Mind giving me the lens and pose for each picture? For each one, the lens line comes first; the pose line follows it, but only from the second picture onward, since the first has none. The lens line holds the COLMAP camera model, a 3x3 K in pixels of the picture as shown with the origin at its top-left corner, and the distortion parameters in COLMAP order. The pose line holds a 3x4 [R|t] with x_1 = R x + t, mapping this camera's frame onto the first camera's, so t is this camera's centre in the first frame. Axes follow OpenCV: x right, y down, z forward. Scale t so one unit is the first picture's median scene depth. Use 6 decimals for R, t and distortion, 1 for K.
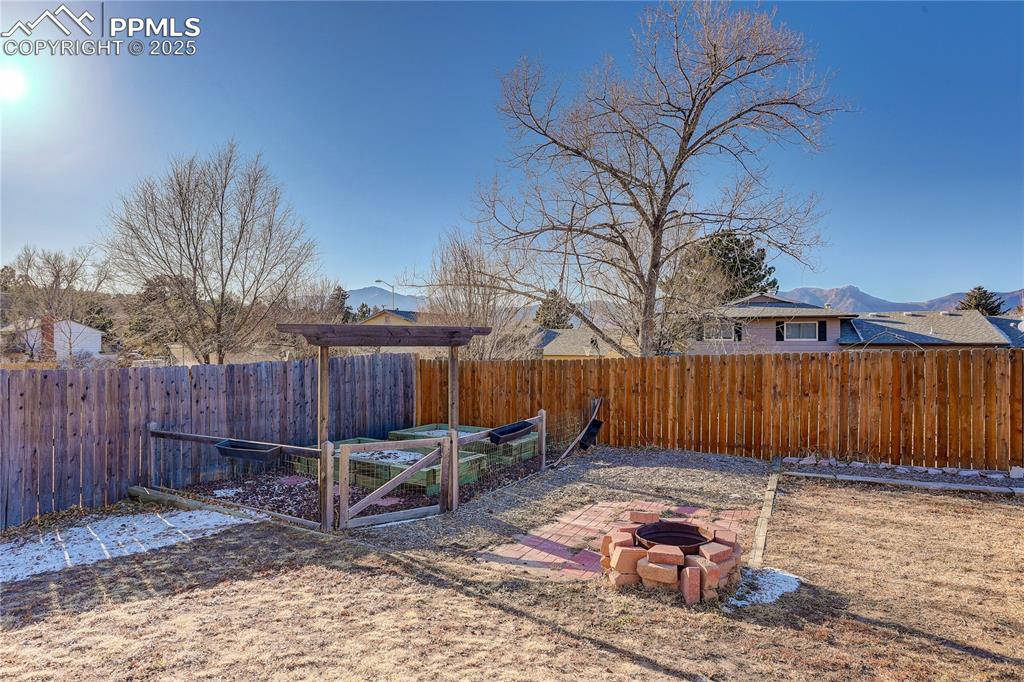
lens RADIAL K [[502.1, 0, 504.6], [0, 502.1, 337.4], [0, 0, 1]] dist [-0.073550, 0.023234]
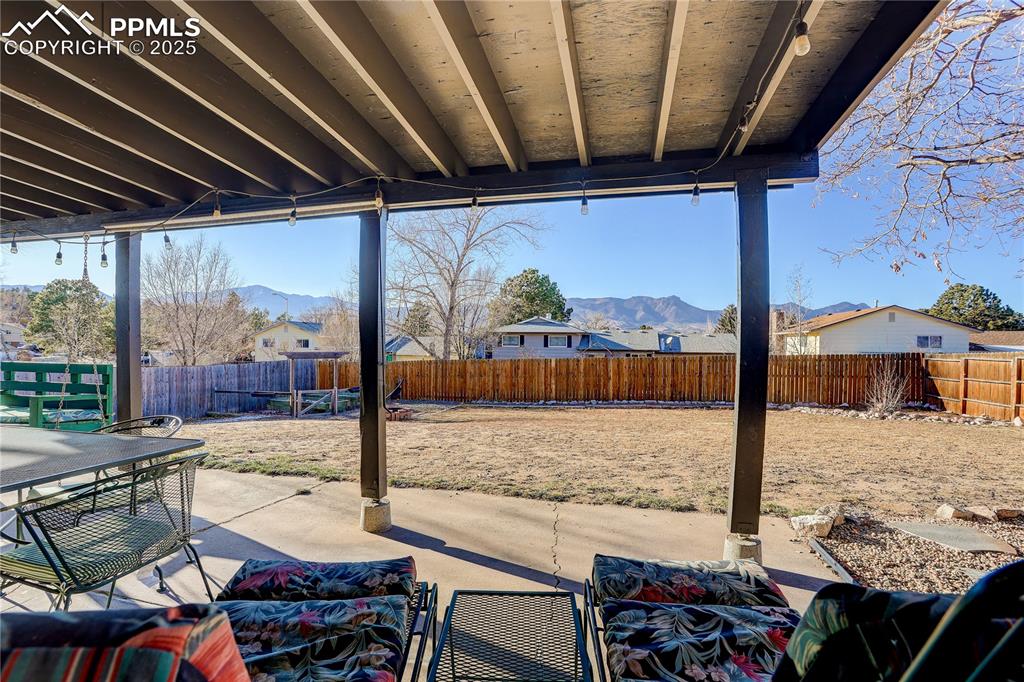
lens RADIAL K [[502.1, 0, 504.6], [0, 502.1, 337.4], [0, 0, 1]] dist [-0.073550, 0.023234]
pose [[0.973382, 0.009503, 0.228992, 0.109449], [-0.012142, 0.999875, 0.010118, -0.085980], [-0.228867, -0.012630, 0.973376, -1.202093]]
